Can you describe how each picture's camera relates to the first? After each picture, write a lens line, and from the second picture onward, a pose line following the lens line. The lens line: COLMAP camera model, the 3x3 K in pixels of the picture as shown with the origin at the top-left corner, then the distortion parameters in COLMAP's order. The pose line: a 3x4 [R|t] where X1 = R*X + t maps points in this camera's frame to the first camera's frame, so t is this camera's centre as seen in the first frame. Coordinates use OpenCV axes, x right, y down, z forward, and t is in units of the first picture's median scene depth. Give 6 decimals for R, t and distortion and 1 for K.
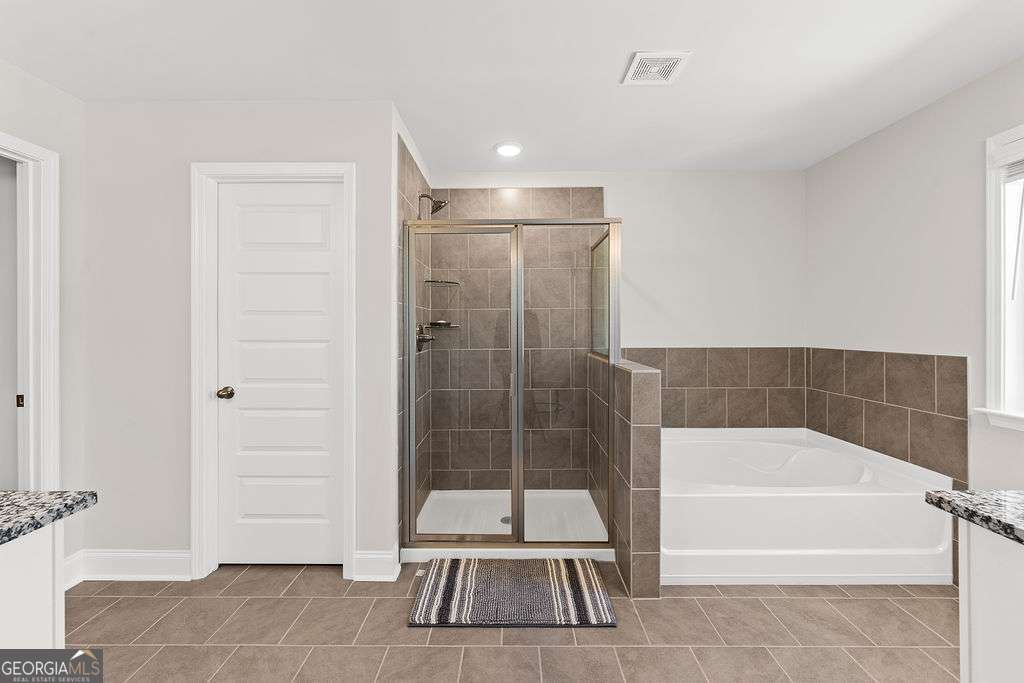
lens RADIAL K [[417.5, 0, 516.6], [0, 417.5, 325.8], [0, 0, 1]] dist [-0.001133, -0.000214]
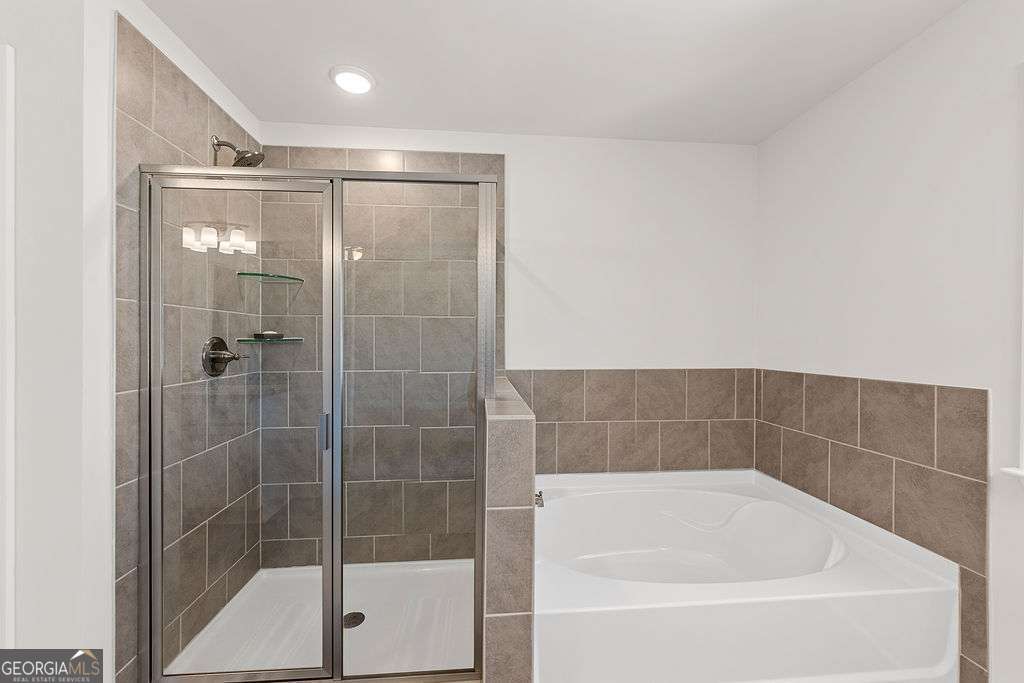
lens RADIAL K [[417.5, 0, 516.5], [0, 417.5, 342.6], [0, 0, 1]] dist [-0.001133, -0.000214]
pose [[0.995135, 0.005811, 0.098352, 0.173409], [-0.006591, 0.999949, 0.007600, -0.001014], [-0.098303, -0.008211, 0.995123, 0.273360]]
